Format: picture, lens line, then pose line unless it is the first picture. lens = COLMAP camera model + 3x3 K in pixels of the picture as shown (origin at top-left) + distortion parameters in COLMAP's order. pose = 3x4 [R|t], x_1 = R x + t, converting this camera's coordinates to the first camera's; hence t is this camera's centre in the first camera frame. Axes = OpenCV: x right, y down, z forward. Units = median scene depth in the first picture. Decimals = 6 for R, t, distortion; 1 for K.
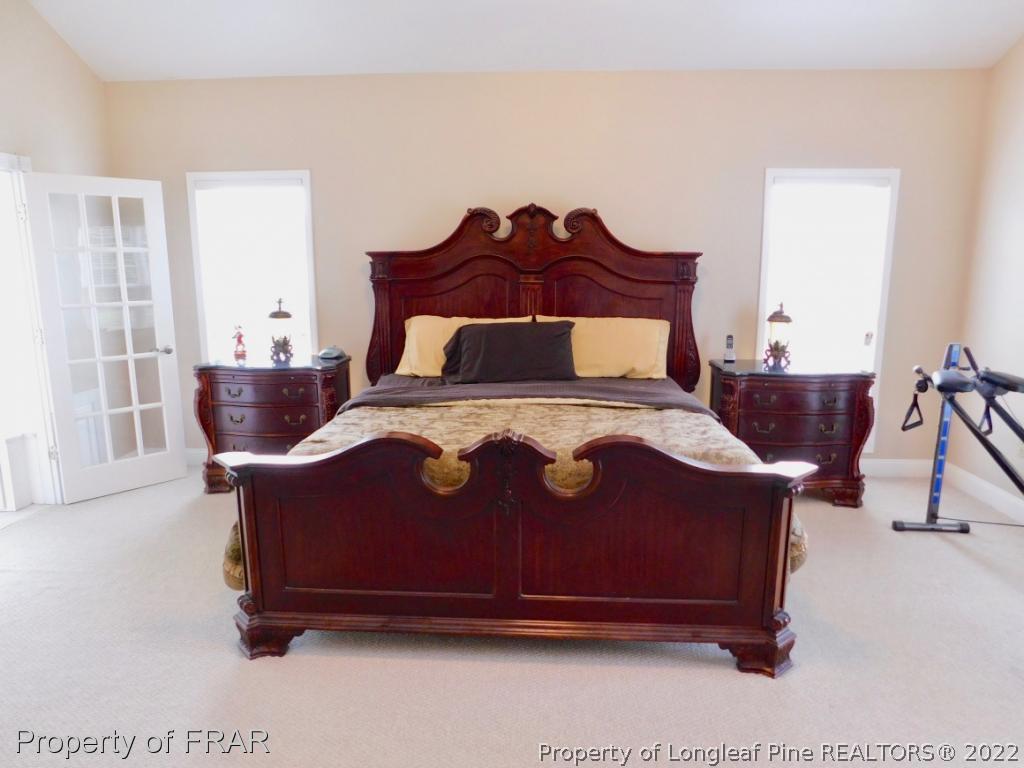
lens RADIAL K [[677.3, 0, 508.1], [0, 677.3, 374.2], [0, 0, 1]] dist [-0.046395, 0.027547]
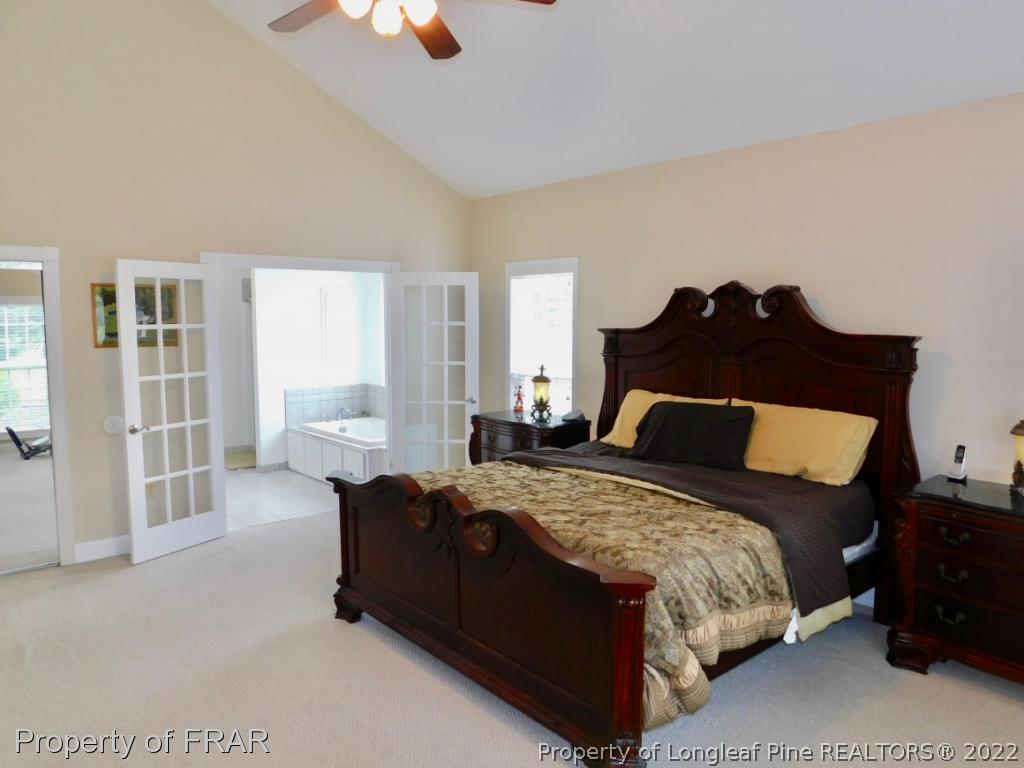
lens RADIAL K [[677.3, 0, 503.9], [0, 677.3, 391.8], [0, 0, 1]] dist [-0.046395, 0.027547]
pose [[0.709319, 0.078376, -0.700516, 0.483103], [-0.127116, 0.991729, -0.017755, -0.039089], [0.693331, 0.101641, 0.713415, 0.108019]]
